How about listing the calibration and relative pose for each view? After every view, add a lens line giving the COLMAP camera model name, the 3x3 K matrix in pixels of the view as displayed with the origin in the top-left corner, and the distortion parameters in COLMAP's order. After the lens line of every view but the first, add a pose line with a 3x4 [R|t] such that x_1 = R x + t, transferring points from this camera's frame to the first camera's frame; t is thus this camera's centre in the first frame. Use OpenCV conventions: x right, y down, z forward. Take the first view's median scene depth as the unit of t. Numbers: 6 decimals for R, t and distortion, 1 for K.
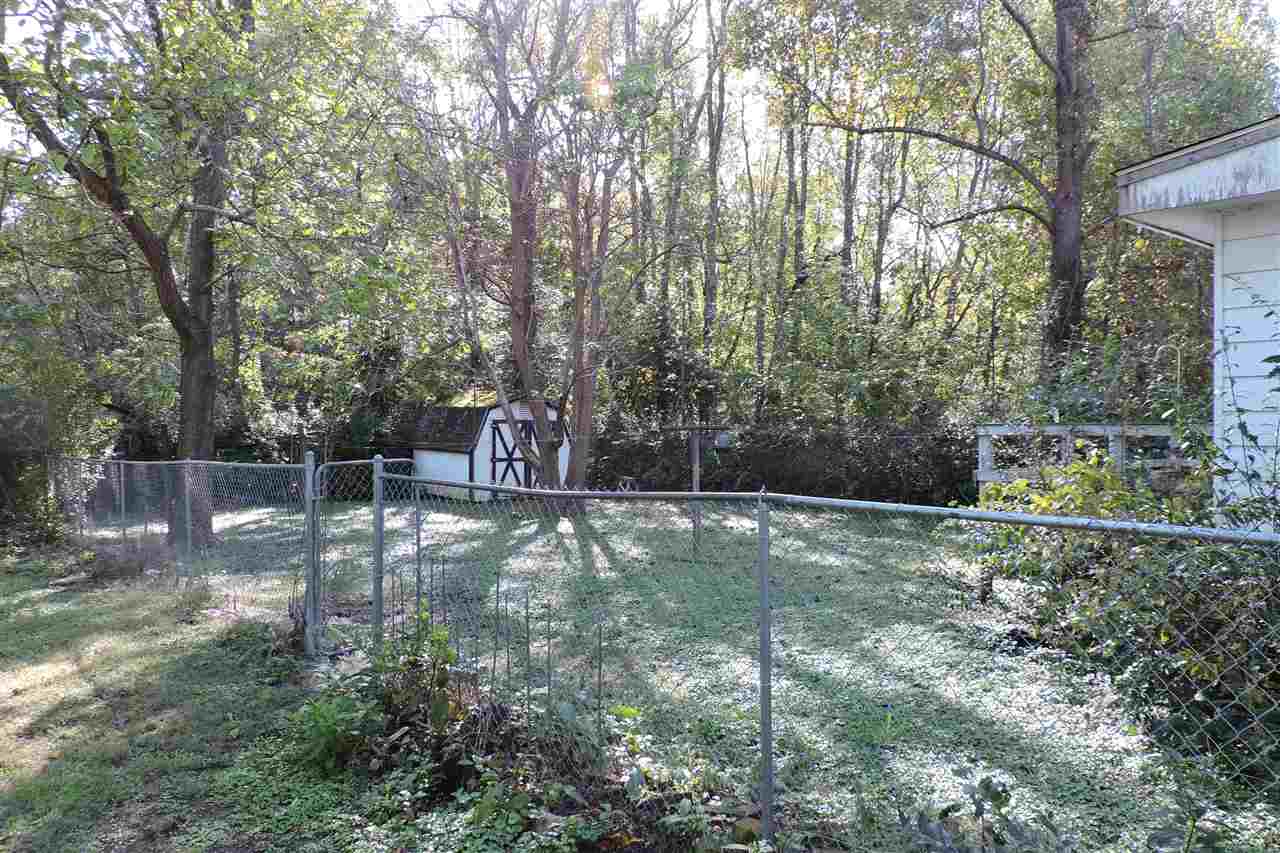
lens RADIAL K [[902.6, 0, 641.2], [0, 902.6, 431.1], [0, 0, 1]] dist [-0.025627, 0.003707]
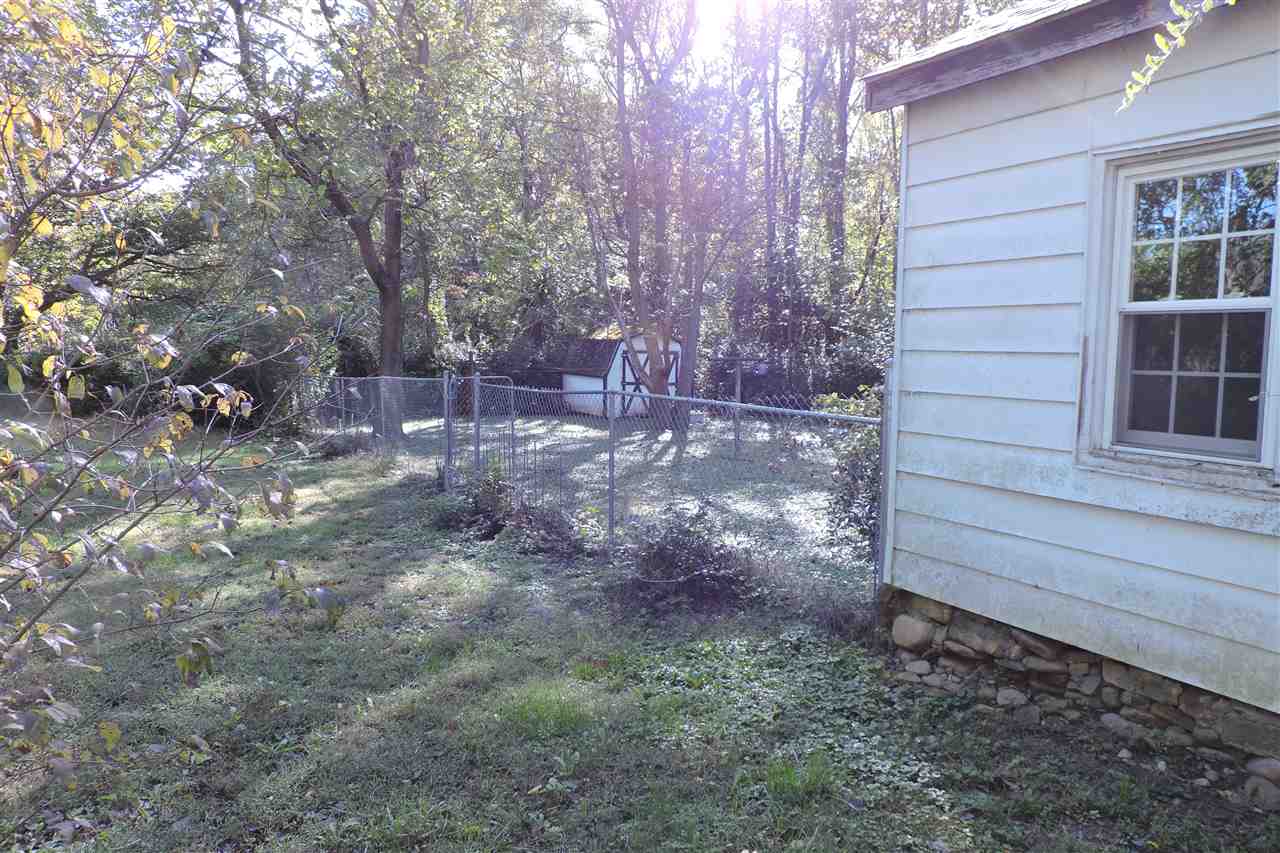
lens RADIAL K [[902.6, 0, 641.2], [0, 902.6, 431.1], [0, 0, 1]] dist [-0.025627, 0.003707]
pose [[0.979799, 0.026350, -0.198240, 0.118669], [-0.010557, 0.996714, 0.080305, -0.002038], [0.199704, -0.076590, 0.976858, -0.213018]]
